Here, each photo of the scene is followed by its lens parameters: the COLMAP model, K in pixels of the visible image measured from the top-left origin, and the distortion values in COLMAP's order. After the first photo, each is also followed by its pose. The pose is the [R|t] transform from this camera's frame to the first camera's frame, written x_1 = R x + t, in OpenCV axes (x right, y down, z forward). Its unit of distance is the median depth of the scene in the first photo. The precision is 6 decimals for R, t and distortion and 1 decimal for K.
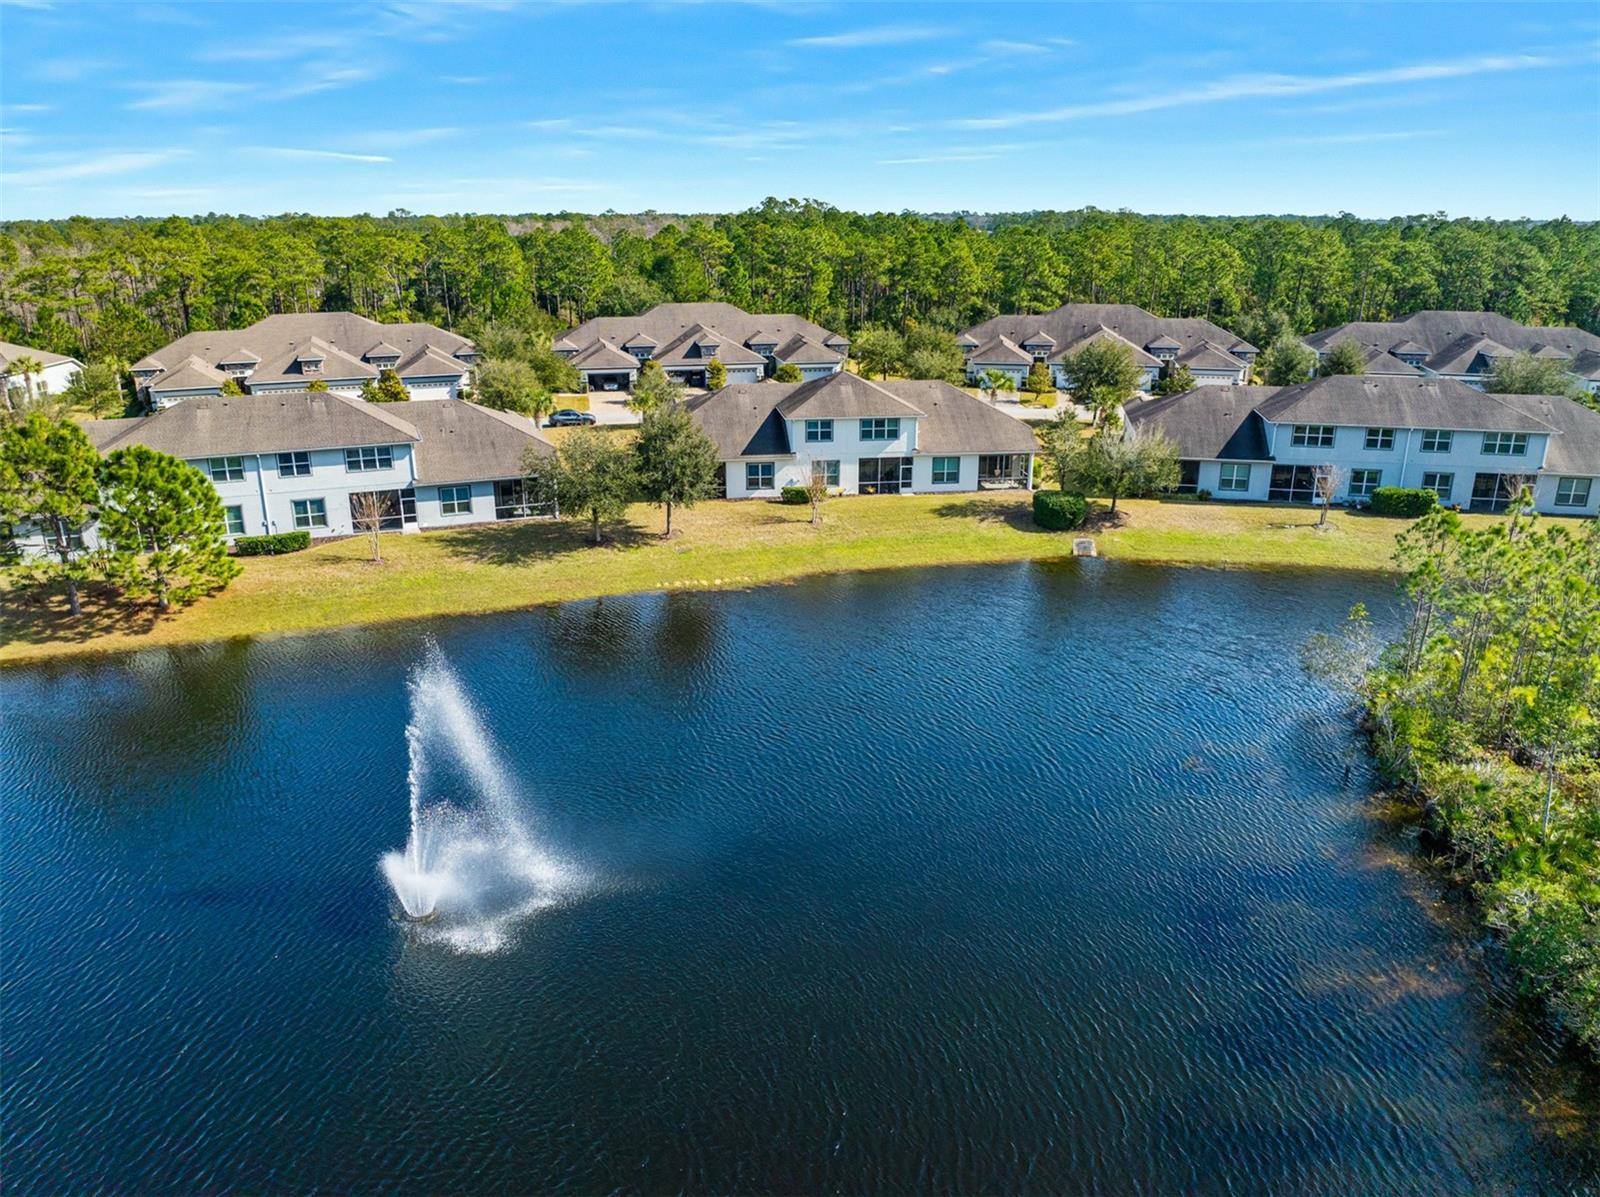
lens RADIAL K [[1130.3, 0, 823.3], [0, 1130.3, 566.9], [0, 0, 1]] dist [-0.035676, -0.003102]
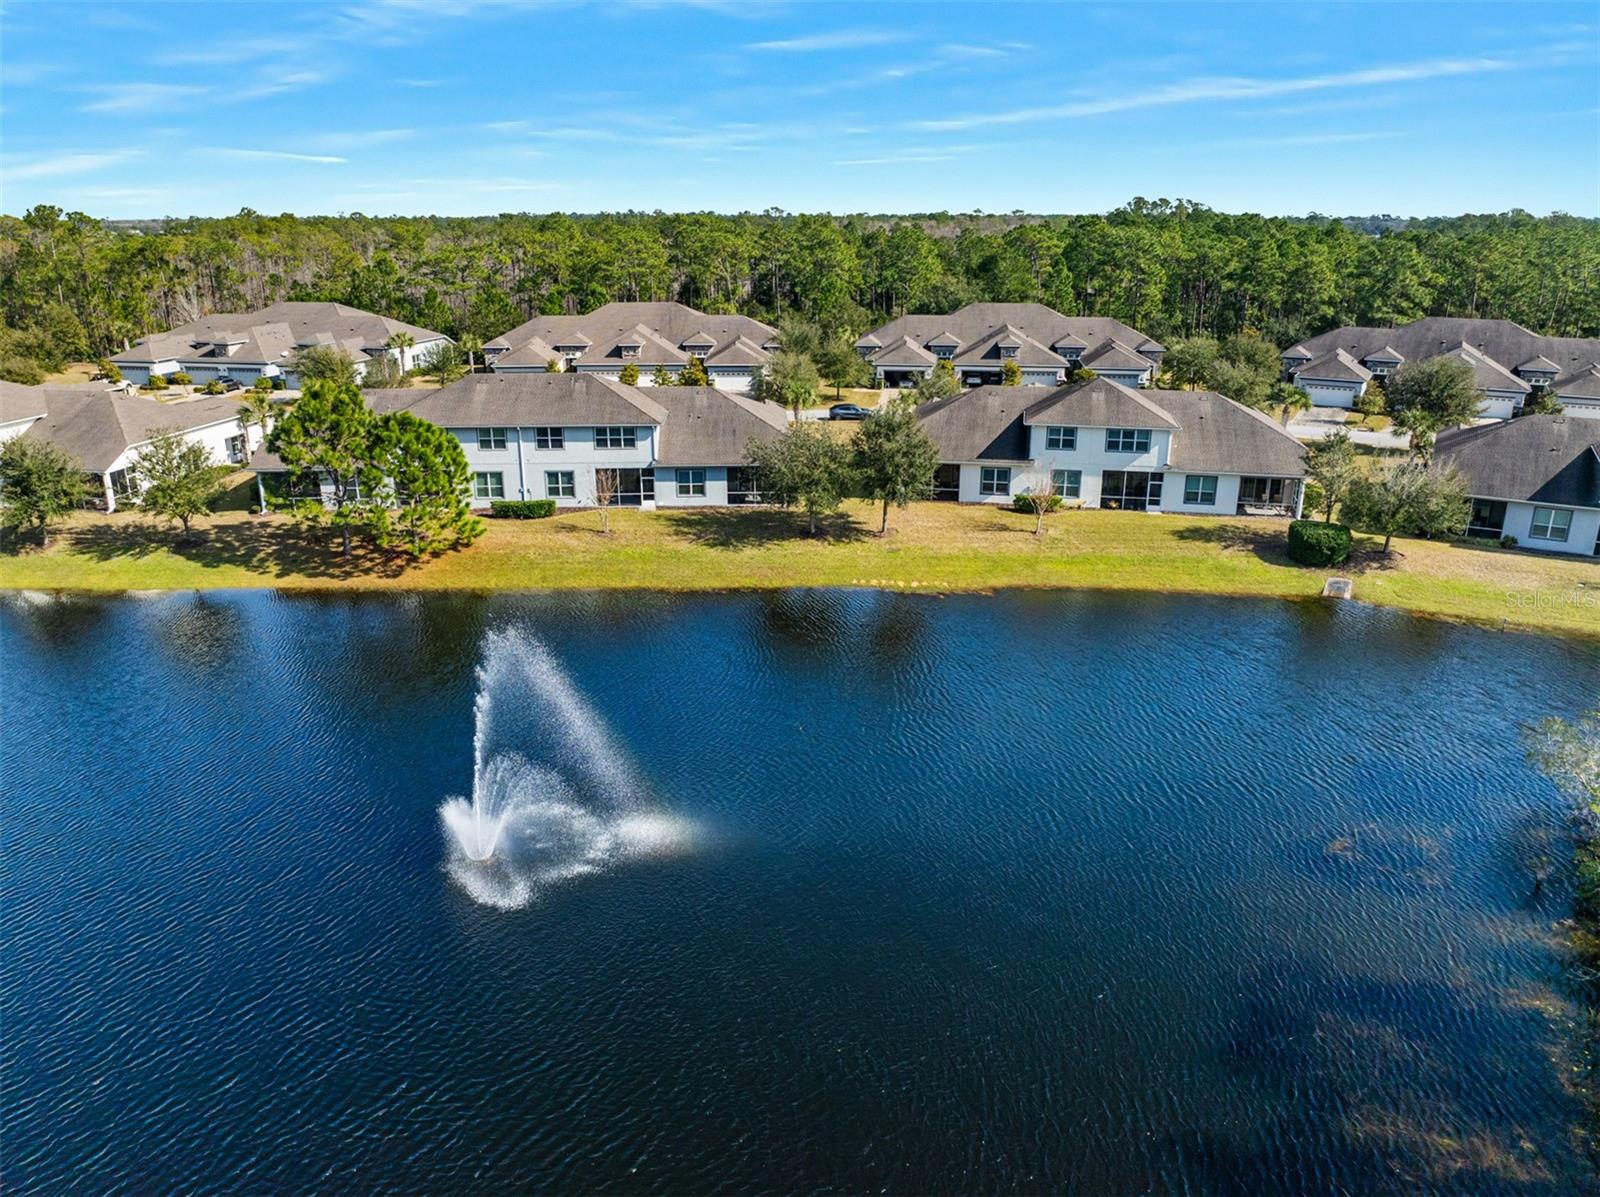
lens RADIAL K [[1136.7, 0, 802.0], [0, 1136.7, 562.8], [0, 0, 1]] dist [-0.046667, 0.010256]
pose [[0.944802, 0.094773, -0.313637, 0.103875], [-0.096310, 0.995295, 0.010627, -0.005606], [0.313168, 0.020166, 0.949484, 0.028242]]
